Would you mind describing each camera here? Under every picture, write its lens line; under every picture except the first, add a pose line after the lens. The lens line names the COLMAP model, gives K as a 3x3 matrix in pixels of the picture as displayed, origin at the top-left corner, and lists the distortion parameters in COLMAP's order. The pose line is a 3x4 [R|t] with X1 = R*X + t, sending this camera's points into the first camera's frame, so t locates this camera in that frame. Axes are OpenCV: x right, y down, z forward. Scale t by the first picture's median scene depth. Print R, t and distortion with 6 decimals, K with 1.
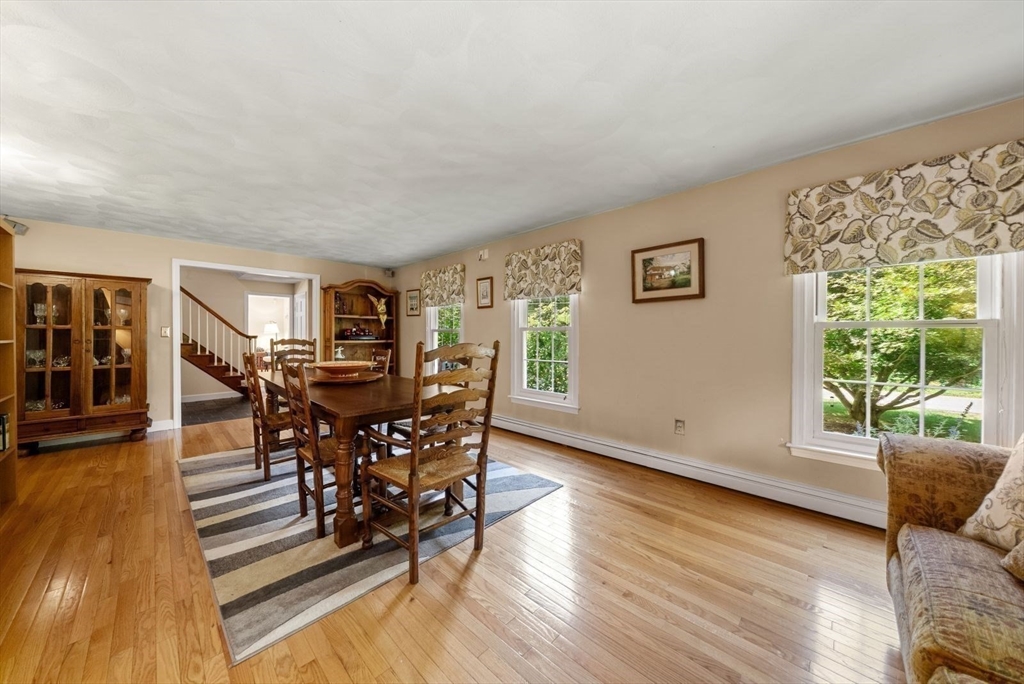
lens RADIAL K [[348.5, 0, 500.6], [0, 348.5, 336.2], [0, 0, 1]] dist [-0.005787, 0.000303]
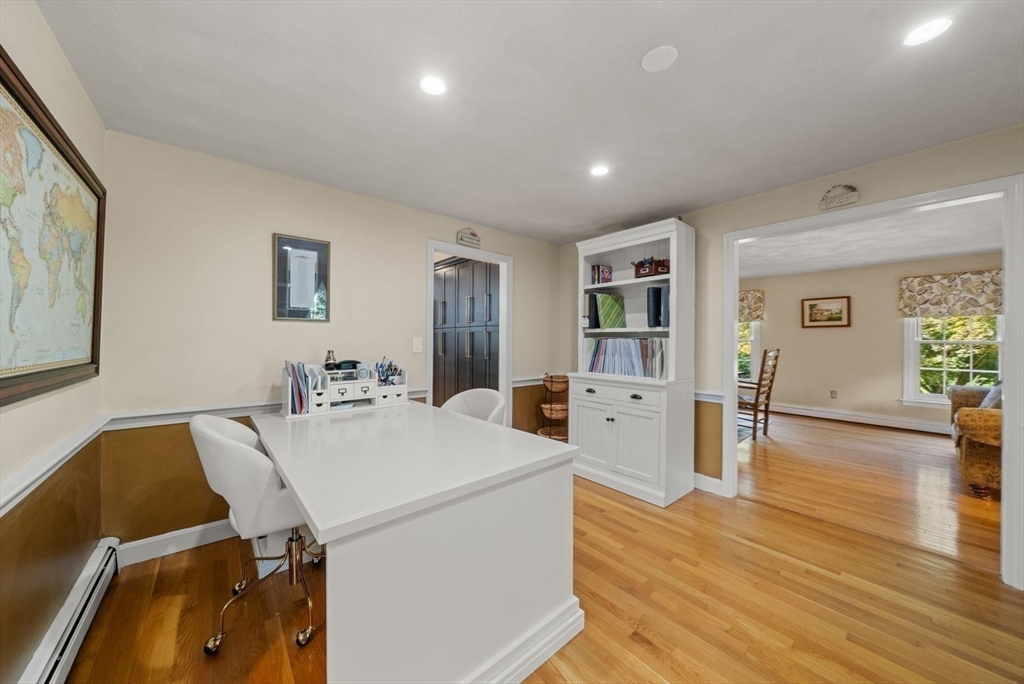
lens RADIAL K [[348.5, 0, 498.8], [0, 348.5, 336.6], [0, 0, 1]] dist [-0.005787, 0.000303]
pose [[0.994636, 0.003891, -0.103363, -1.097998], [-0.004348, 0.999982, -0.004200, -0.035574], [0.103345, 0.004627, 0.994635, -1.062434]]
